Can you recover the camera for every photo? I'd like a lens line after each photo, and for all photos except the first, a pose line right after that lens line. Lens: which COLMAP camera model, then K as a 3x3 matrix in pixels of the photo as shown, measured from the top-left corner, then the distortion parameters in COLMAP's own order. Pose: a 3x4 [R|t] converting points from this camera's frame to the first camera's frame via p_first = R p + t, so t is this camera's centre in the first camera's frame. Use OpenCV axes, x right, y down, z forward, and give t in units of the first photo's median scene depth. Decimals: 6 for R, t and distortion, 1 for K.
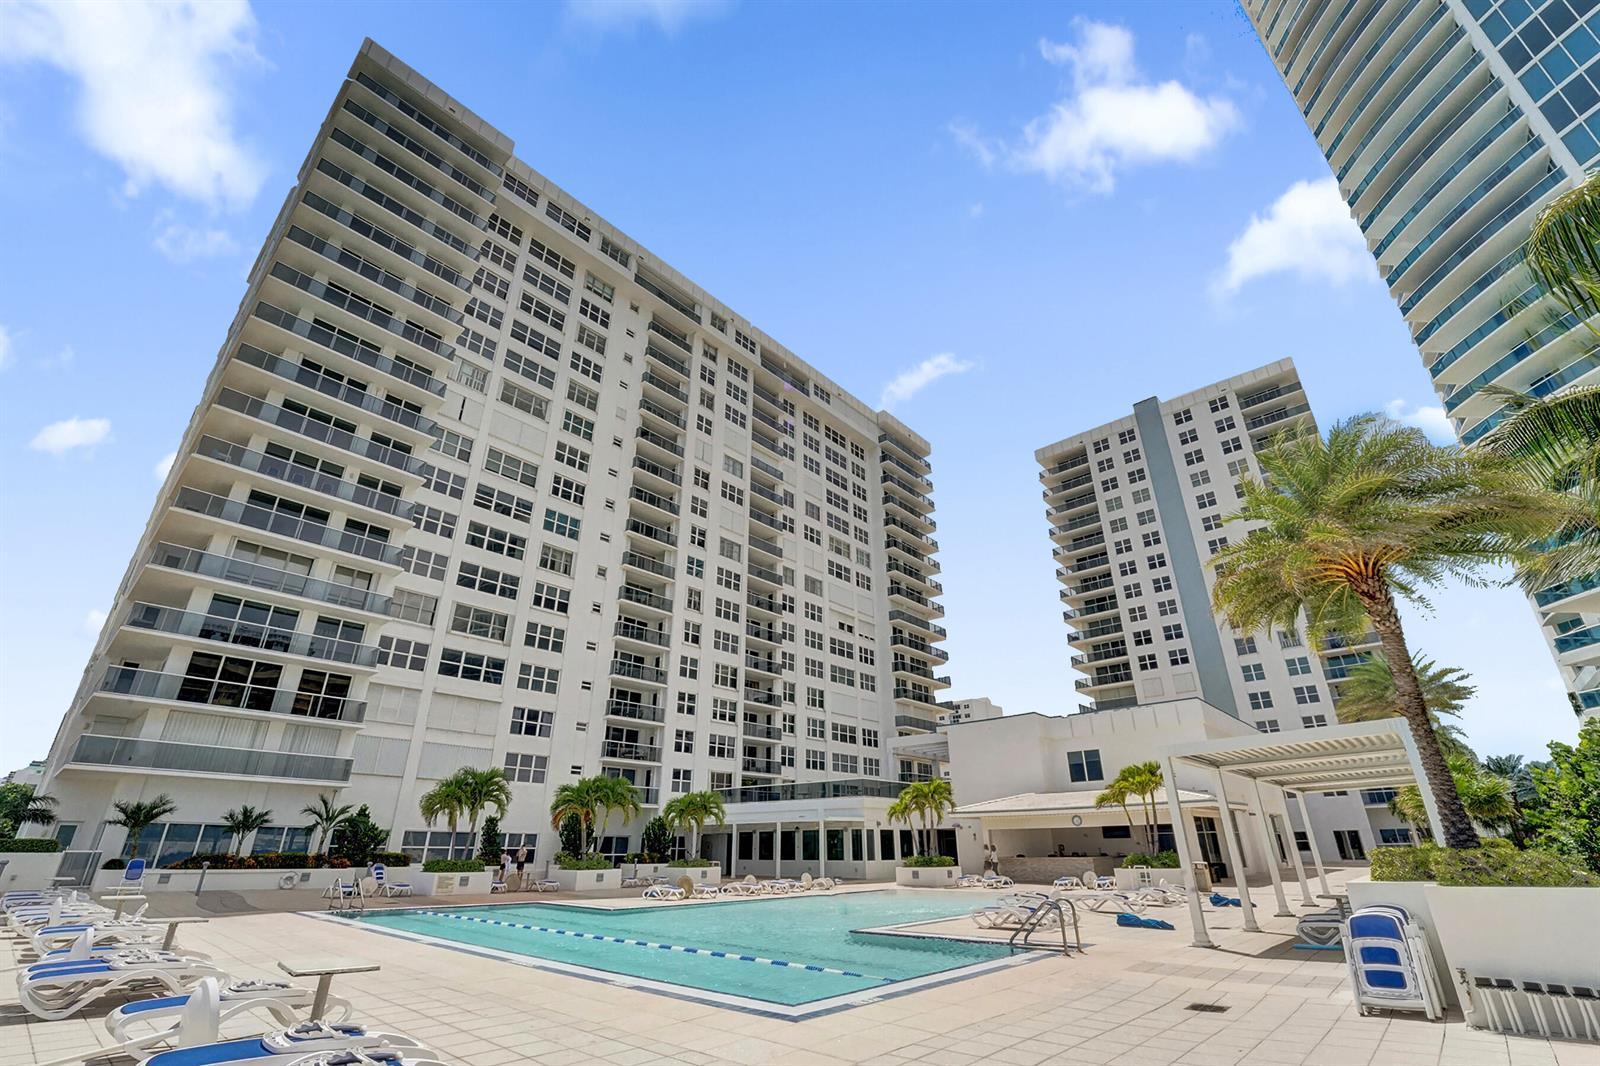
lens RADIAL K [[692.7, 0, 800.0], [0, 692.7, 537.0], [0, 0, 1]] dist [-0.022512, -0.000256]
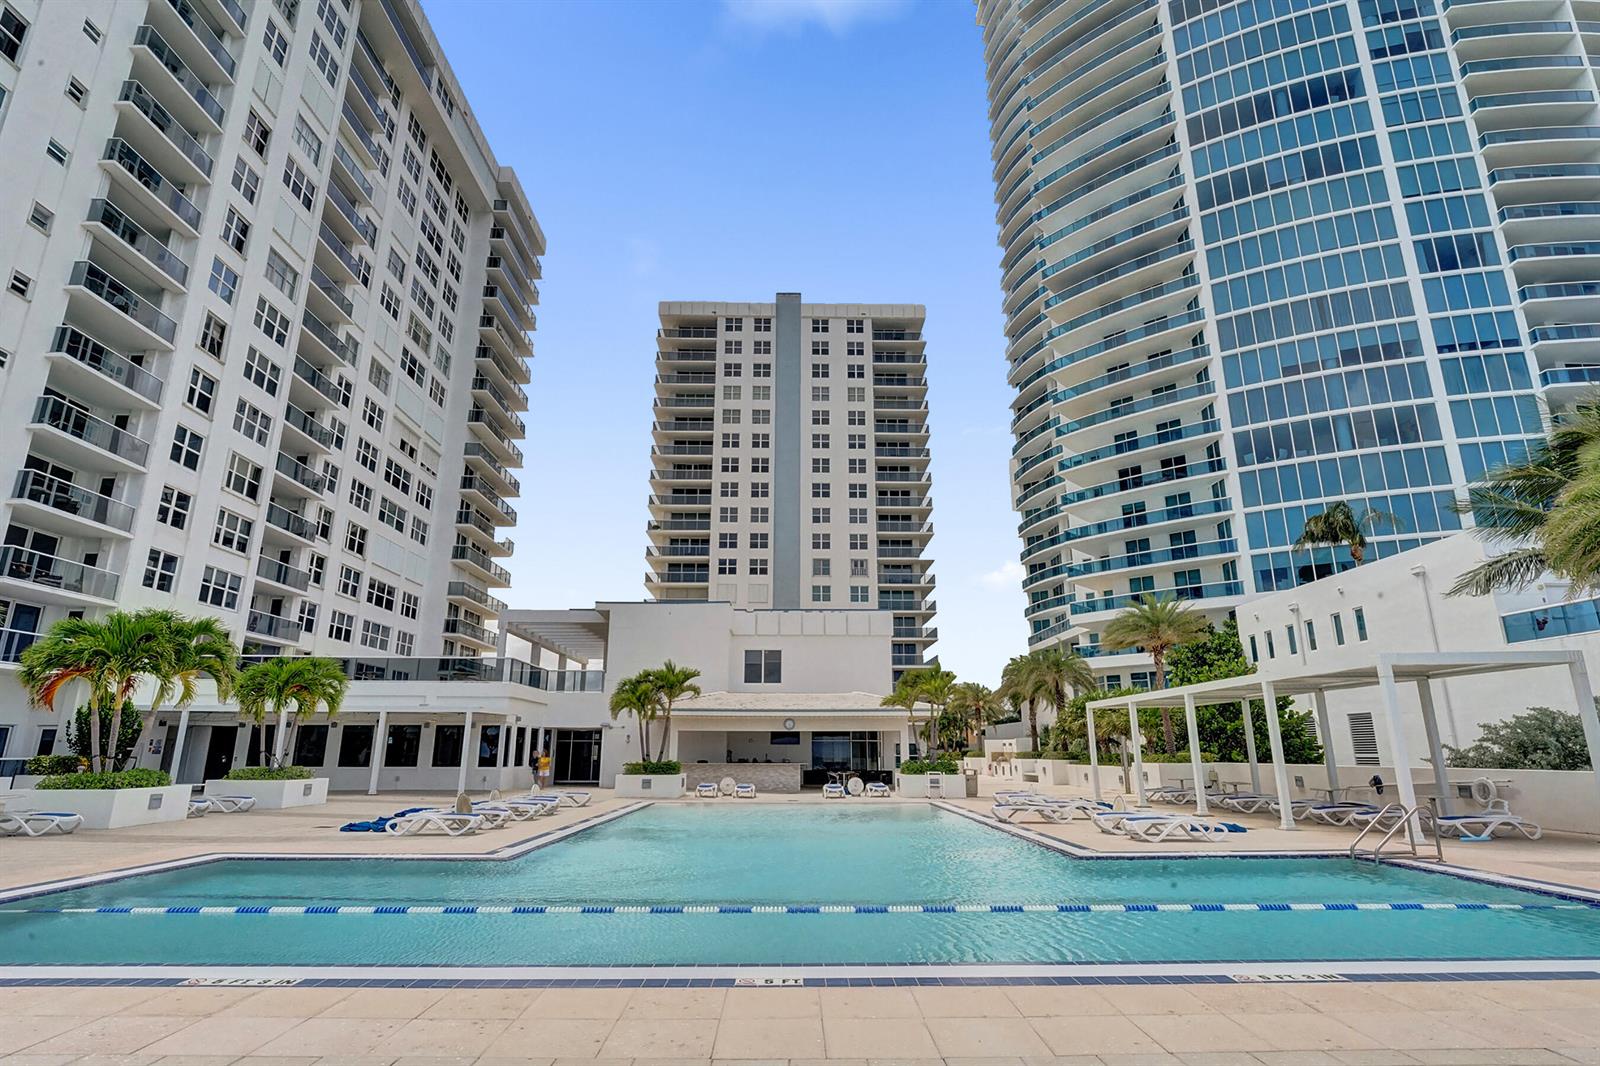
lens RADIAL K [[810.3, 0, 800.0], [0, 810.3, 533.0], [0, 0, 1]] dist [-0.001253, -0.000012]
pose [[0.729824, 0.184710, 0.658208, -0.199592], [-0.285989, 0.957002, 0.048547, 0.072032], [-0.620940, -0.223672, 0.751269, 0.153854]]
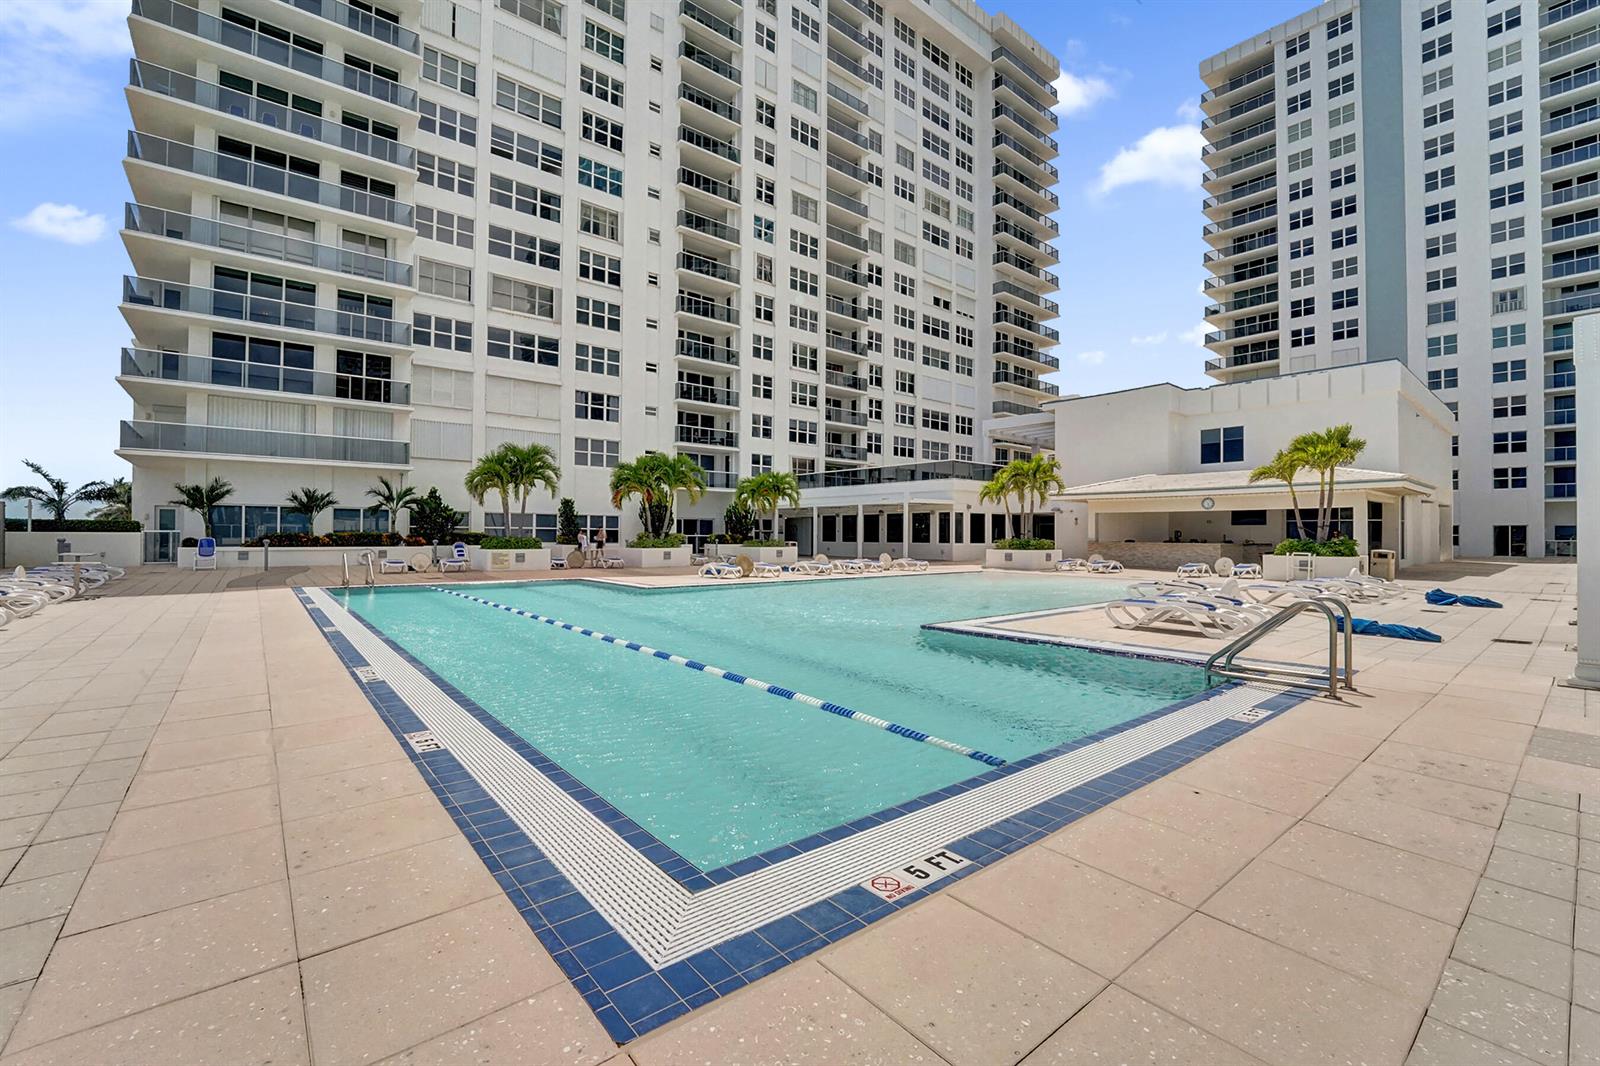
lens RADIAL K [[672.3, 0, 794.1], [0, 672.3, 533.8], [0, 0, 1]] dist [-0.029213, 0.003715]
pose [[0.988955, 0.009850, -0.147888, 0.011153], [0.051554, 0.912624, 0.405536, 0.052327], [0.138960, -0.408681, 0.902037, 0.103717]]
